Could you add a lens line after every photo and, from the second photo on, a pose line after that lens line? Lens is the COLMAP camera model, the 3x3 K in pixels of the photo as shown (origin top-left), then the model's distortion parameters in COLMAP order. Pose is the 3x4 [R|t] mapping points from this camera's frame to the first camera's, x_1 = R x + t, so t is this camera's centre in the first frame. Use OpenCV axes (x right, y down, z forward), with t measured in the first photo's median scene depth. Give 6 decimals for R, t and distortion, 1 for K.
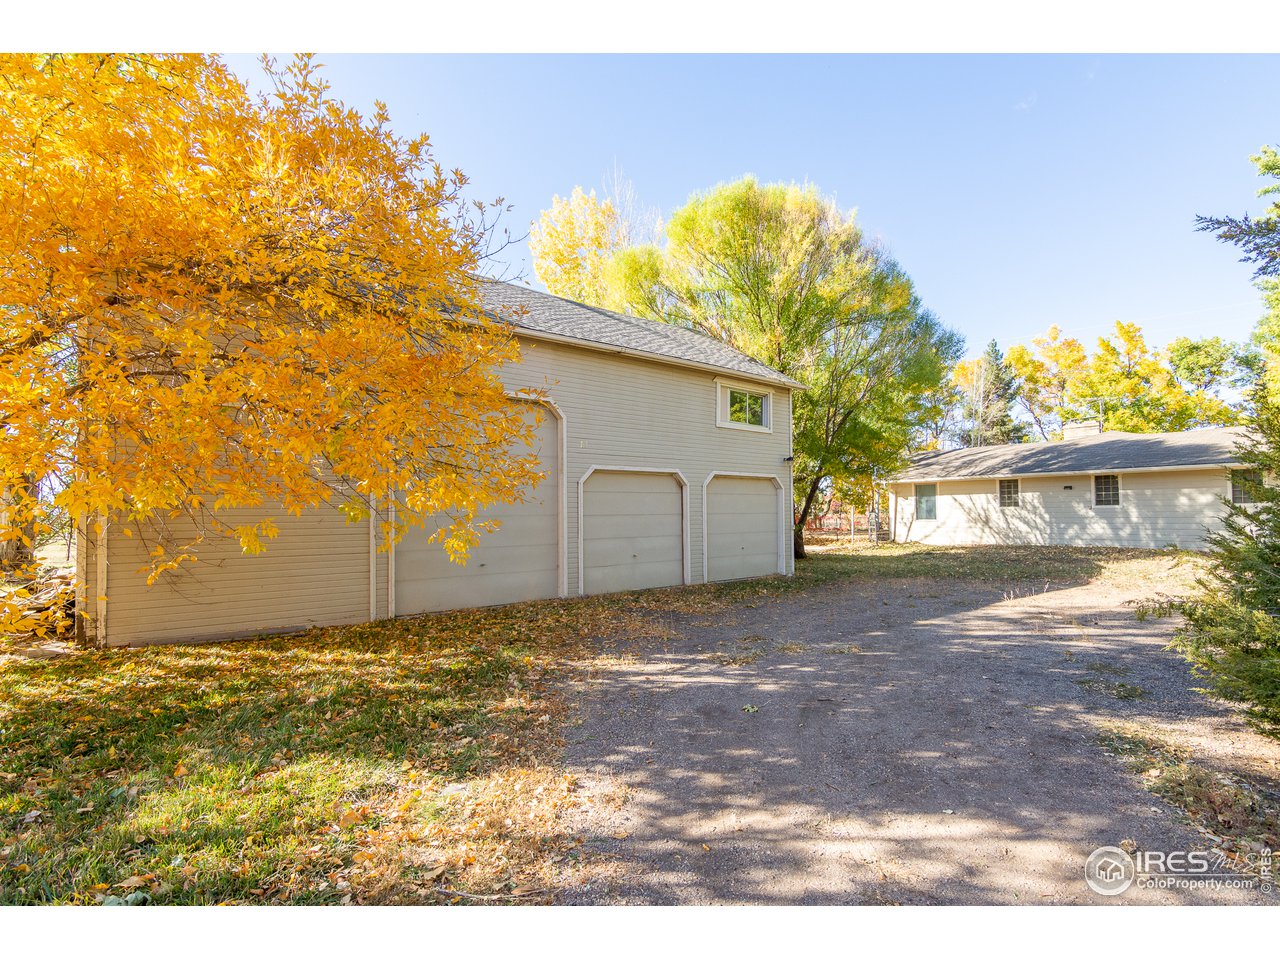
lens RADIAL K [[644.6, 0, 640.0], [0, 644.6, 480.0], [0, 0, 1]] dist [-0.001554, 0.000189]
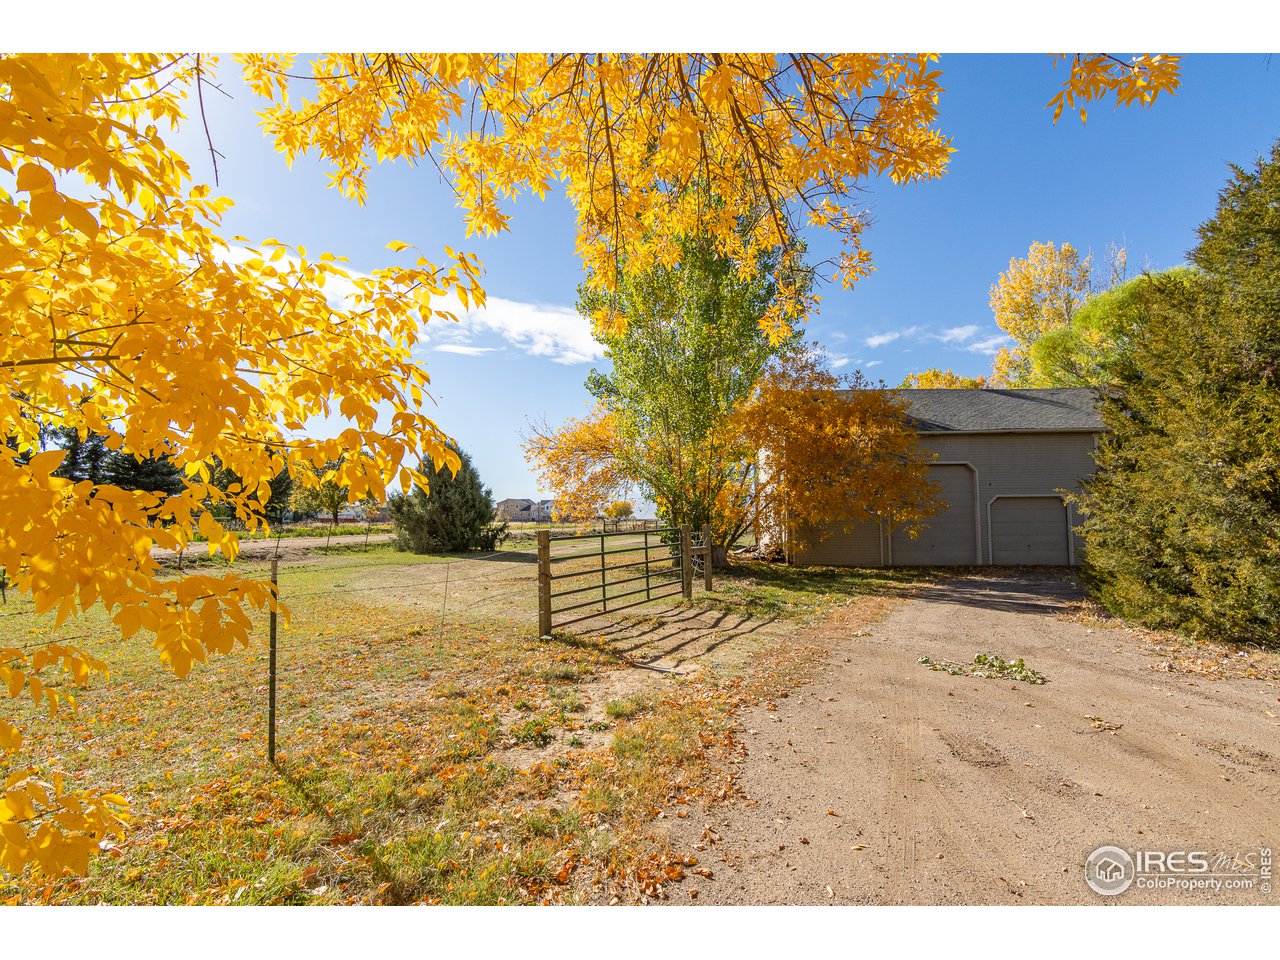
lens RADIAL K [[644.6, 0, 640.0], [0, 644.6, 480.0], [0, 0, 1]] dist [-0.001554, 0.000189]
pose [[0.742985, -0.035566, -0.668363, 0.414002], [0.030666, 0.999347, -0.019089, -0.063385], [0.668605, -0.006313, 0.743591, -1.080584]]
